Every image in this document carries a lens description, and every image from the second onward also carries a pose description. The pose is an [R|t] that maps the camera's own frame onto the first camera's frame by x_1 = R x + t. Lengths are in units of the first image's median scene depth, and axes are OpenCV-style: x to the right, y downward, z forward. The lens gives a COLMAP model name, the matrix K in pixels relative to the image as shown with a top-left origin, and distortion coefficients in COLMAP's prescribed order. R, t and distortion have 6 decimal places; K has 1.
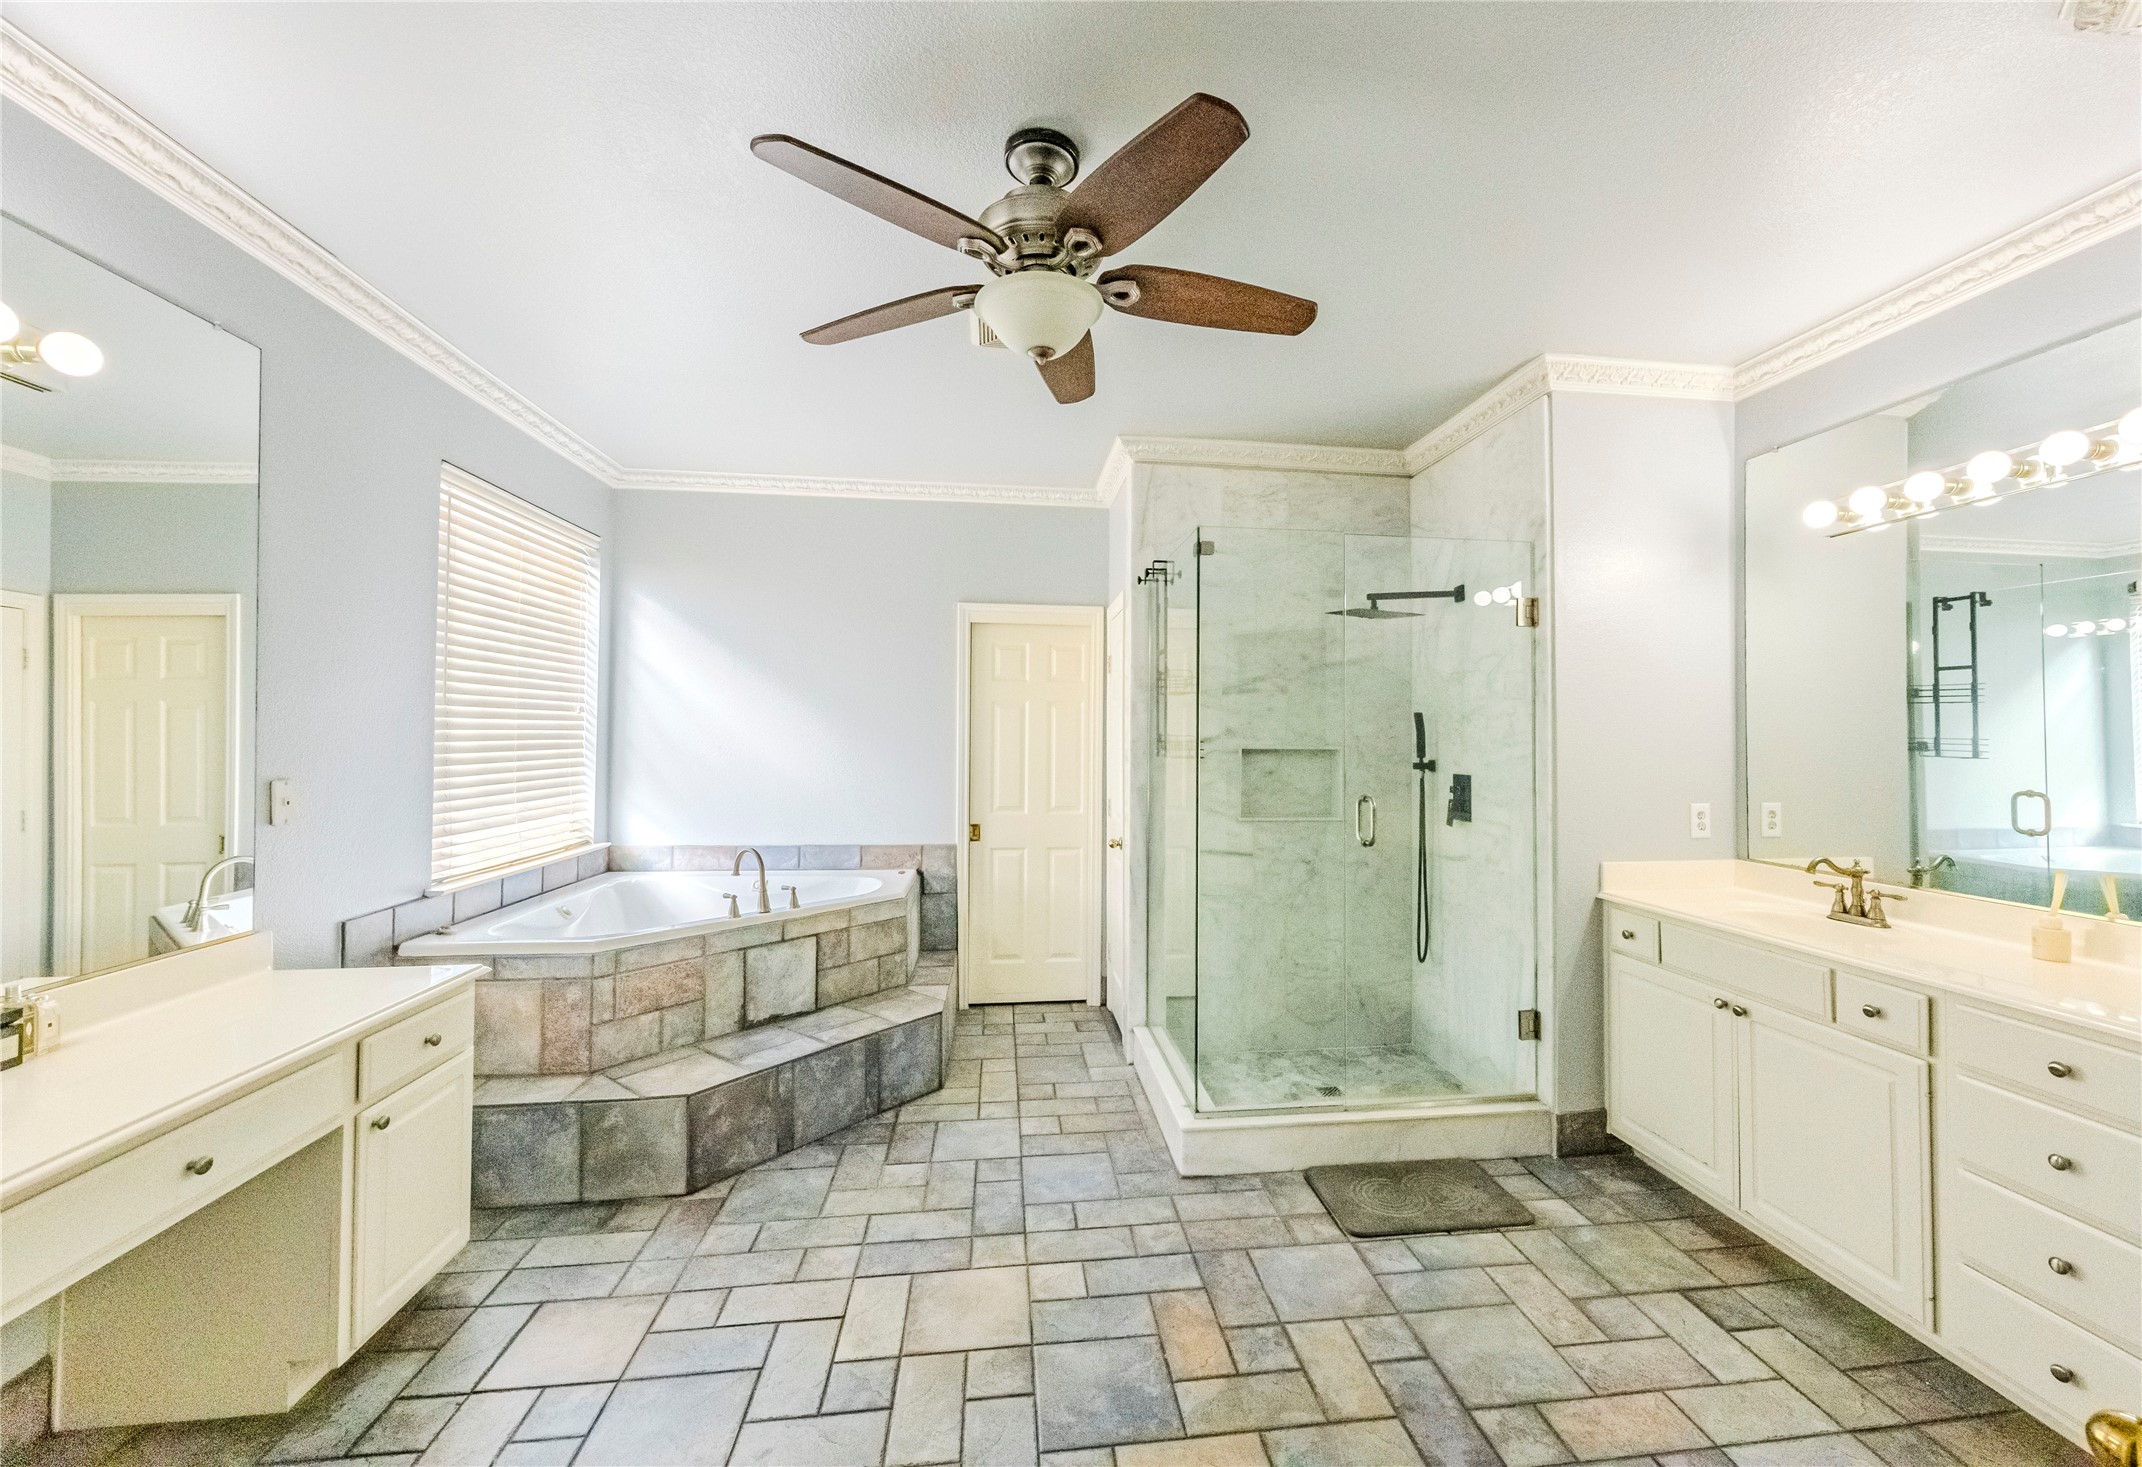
lens RADIAL K [[868.3, 0, 1112.4], [0, 868.3, 716.2], [0, 0, 1]] dist [-0.000926, -0.000368]
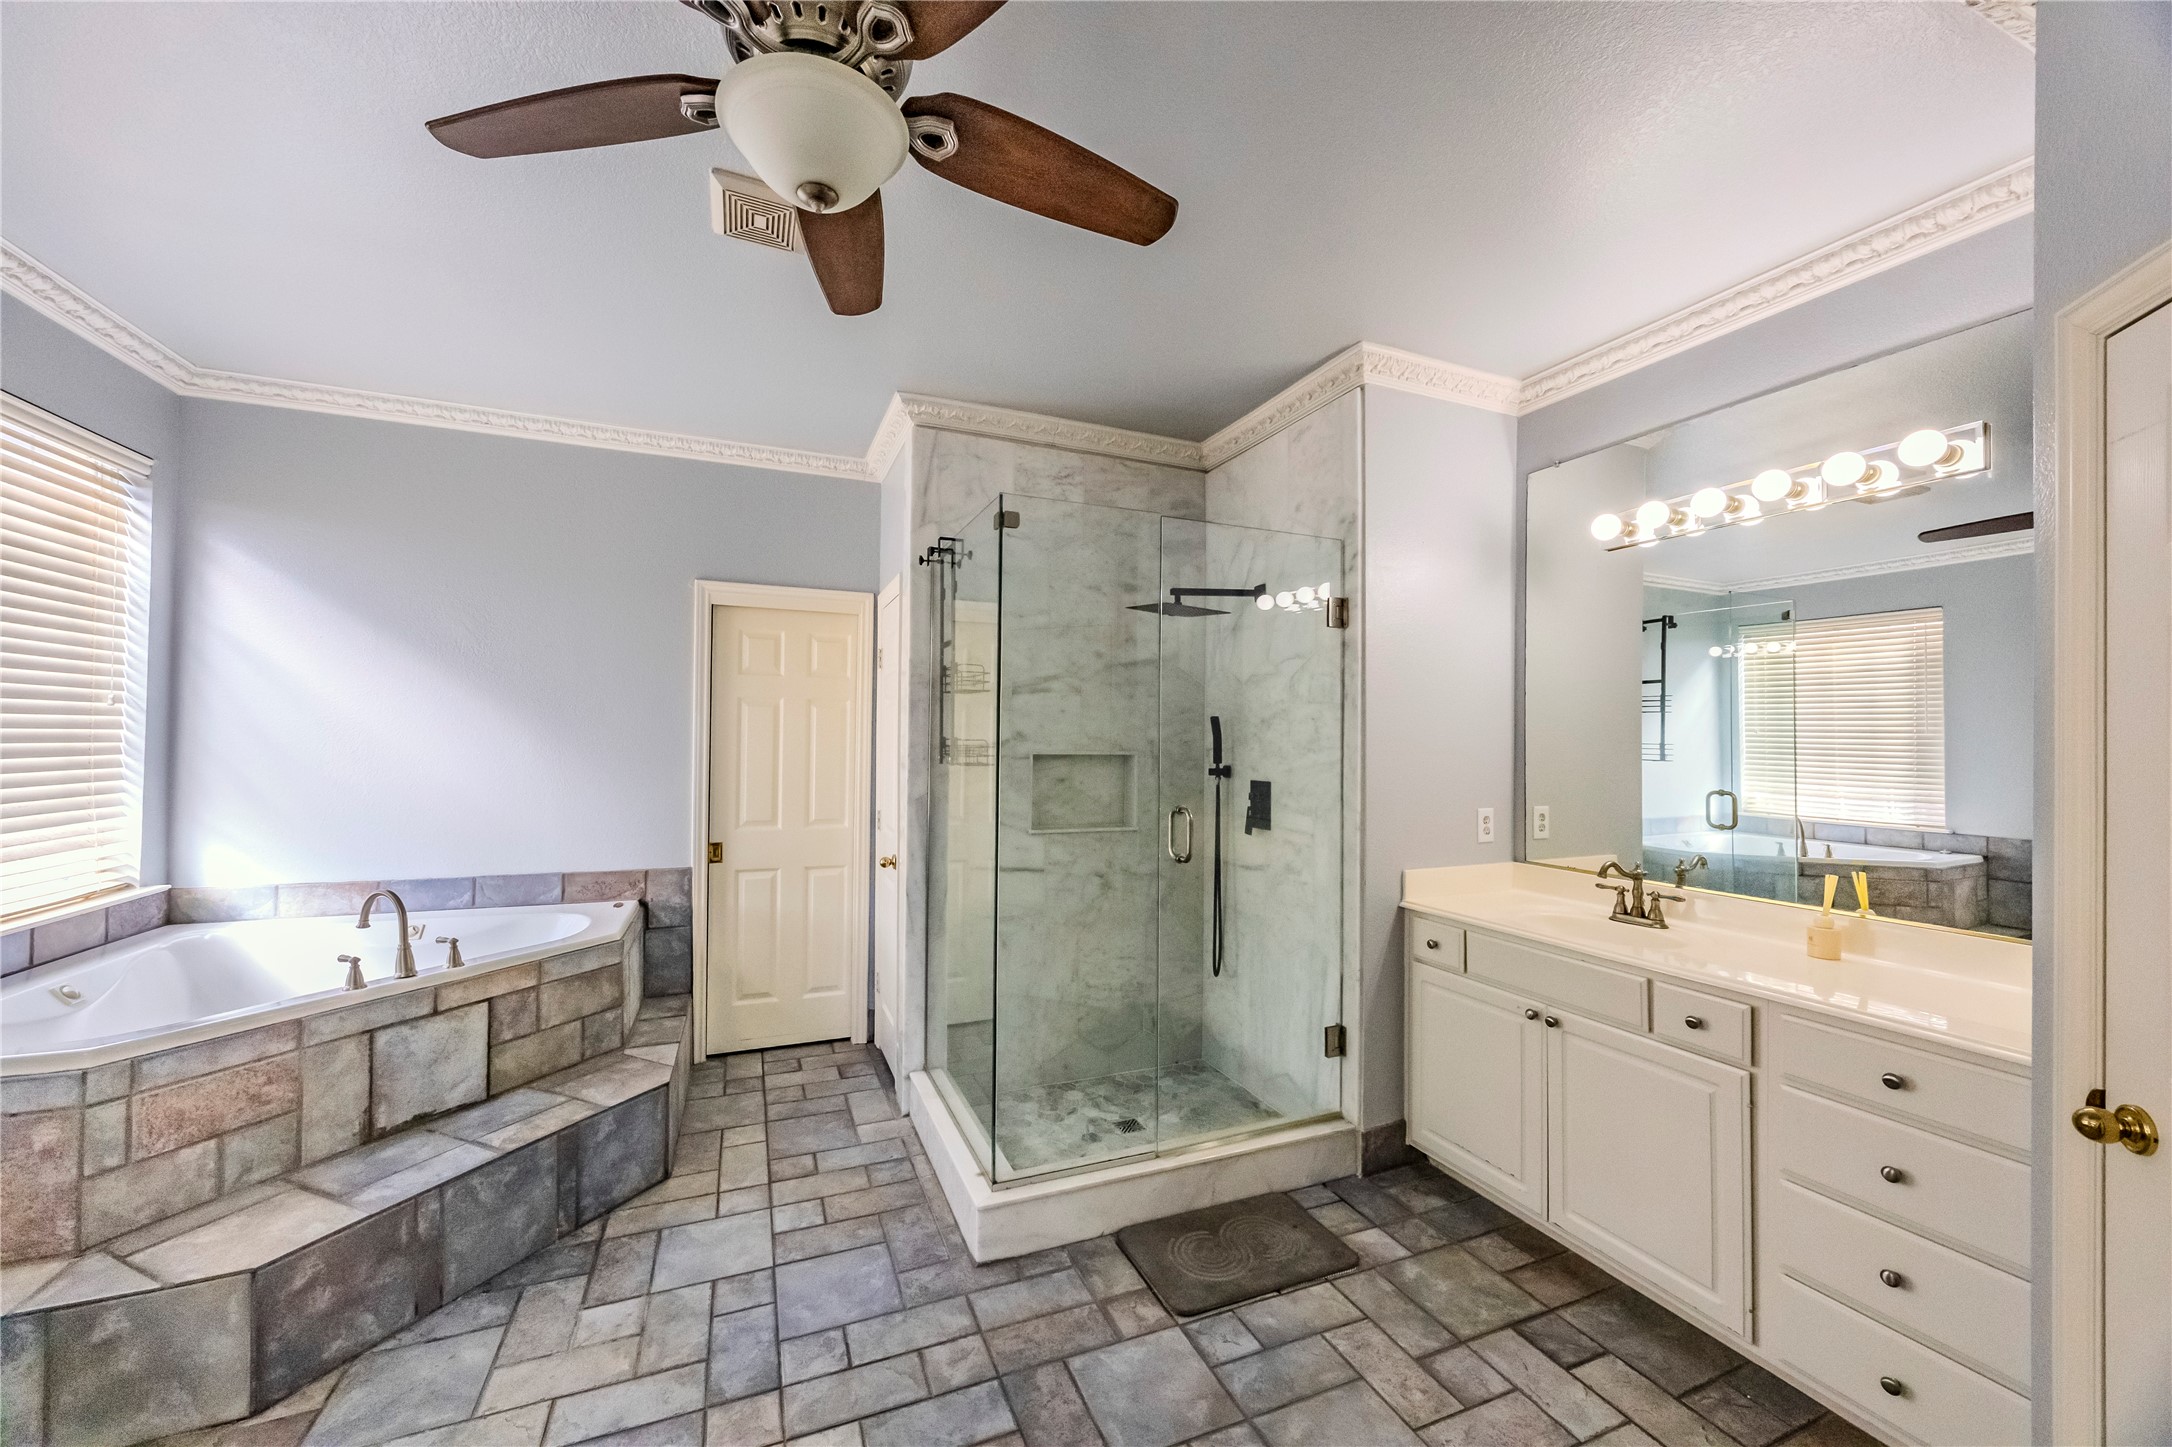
lens RADIAL K [[829.4, 0, 1087.3], [0, 829.4, 726.6], [0, 0, 1]] dist [-0.002793, -0.000122]
pose [[0.965962, 0.007186, 0.258584, -0.027330], [-0.009456, 0.999927, 0.007535, 0.002071], [-0.258511, -0.009724, 0.965959, 0.195076]]
